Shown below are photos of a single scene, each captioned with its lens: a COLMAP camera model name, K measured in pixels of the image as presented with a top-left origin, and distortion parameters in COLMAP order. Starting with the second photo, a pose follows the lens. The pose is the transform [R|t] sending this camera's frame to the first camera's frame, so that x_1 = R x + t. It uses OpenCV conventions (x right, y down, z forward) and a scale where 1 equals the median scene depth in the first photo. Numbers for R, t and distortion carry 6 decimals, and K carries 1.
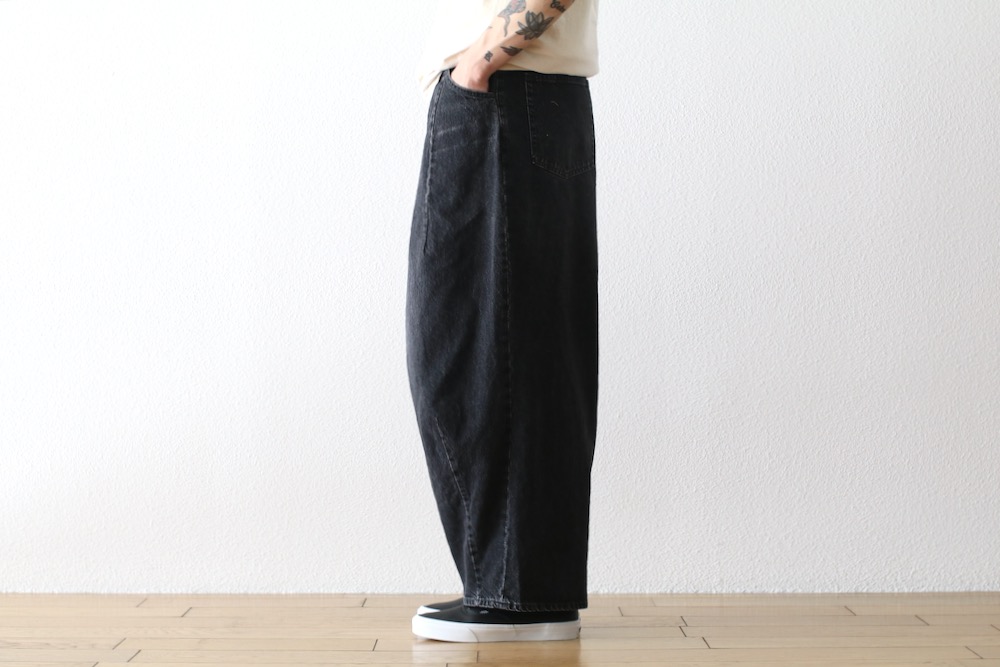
lens RADIAL K [[2570.2, 0, 506.5], [0, 2570.2, 329.7], [0, 0, 1]] dist [-0.119116, 0.000000]
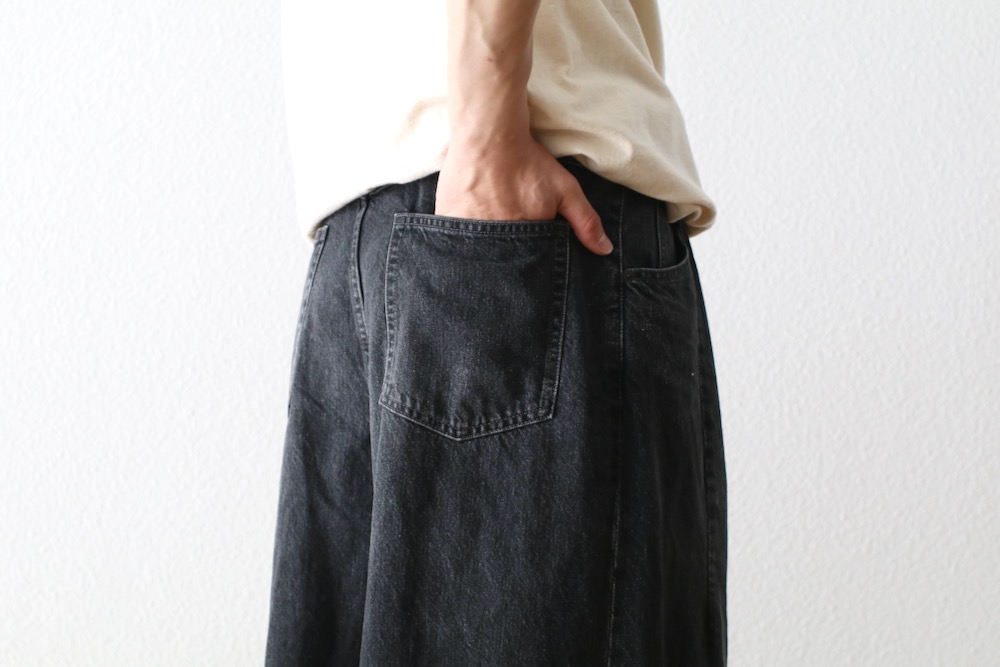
lens RADIAL K [[2570.2, 0, 495.7], [0, 2570.2, 327.9], [0, 0, 1]] dist [-0.119116, 0.000000]
pose [[0.994653, 0.015633, 0.102079, -0.019764], [-0.008101, 0.997241, -0.073792, -0.038550], [-0.102951, 0.072571, 0.992036, 0.446992]]
